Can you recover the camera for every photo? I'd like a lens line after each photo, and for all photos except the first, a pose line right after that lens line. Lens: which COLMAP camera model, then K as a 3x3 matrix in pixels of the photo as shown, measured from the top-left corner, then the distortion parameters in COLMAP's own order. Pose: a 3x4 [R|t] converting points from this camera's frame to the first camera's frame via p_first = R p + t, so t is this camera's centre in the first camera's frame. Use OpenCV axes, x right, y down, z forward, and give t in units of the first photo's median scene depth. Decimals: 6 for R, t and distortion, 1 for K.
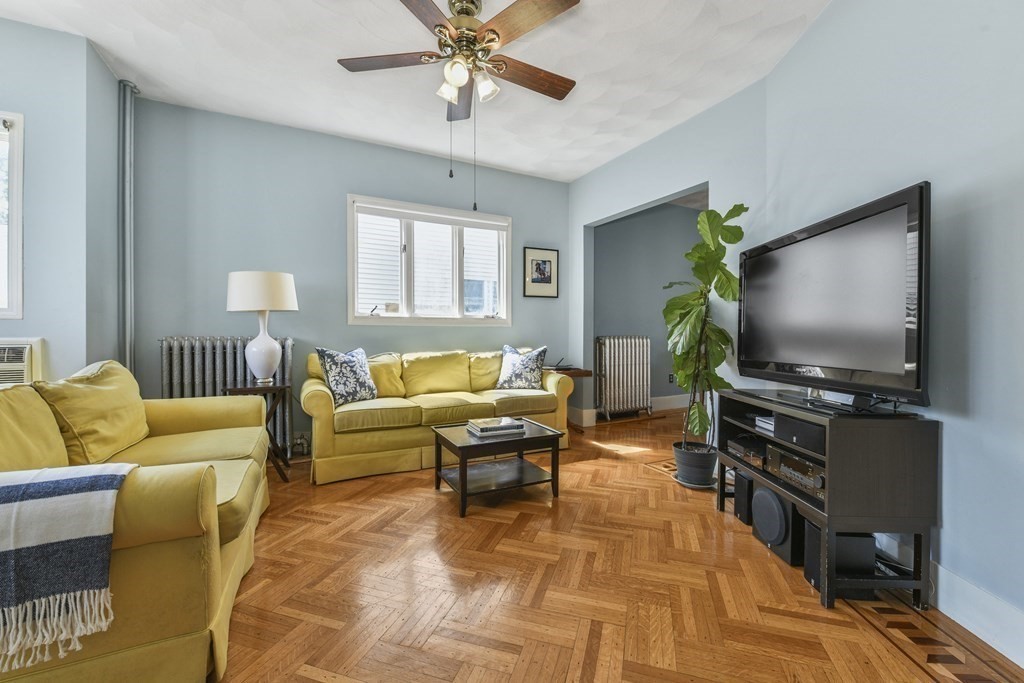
lens RADIAL K [[417.6, 0, 512.0], [0, 417.6, 341.5], [0, 0, 1]] dist [0.001393, -0.000084]
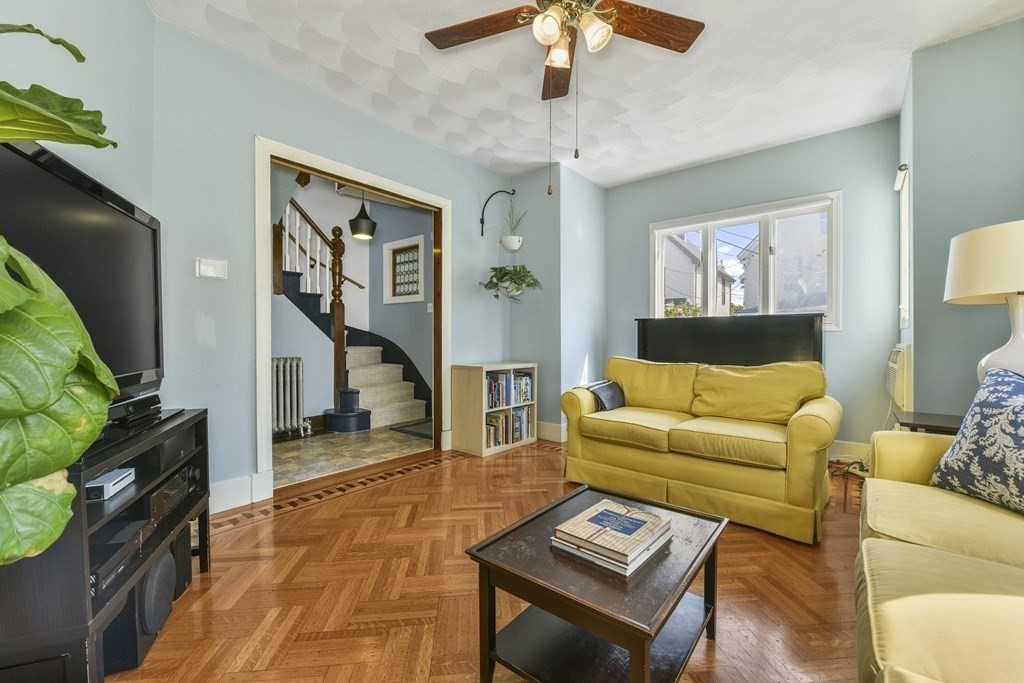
lens RADIAL K [[420.8, 0, 512.0], [0, 420.8, 341.5], [0, 0, 1]] dist [-0.001783, -0.000036]
pose [[-0.917108, -0.001413, -0.398637, 0.344452], [-0.009510, 0.999787, 0.018335, -0.027844], [0.398526, 0.020606, -0.916925, 1.864266]]
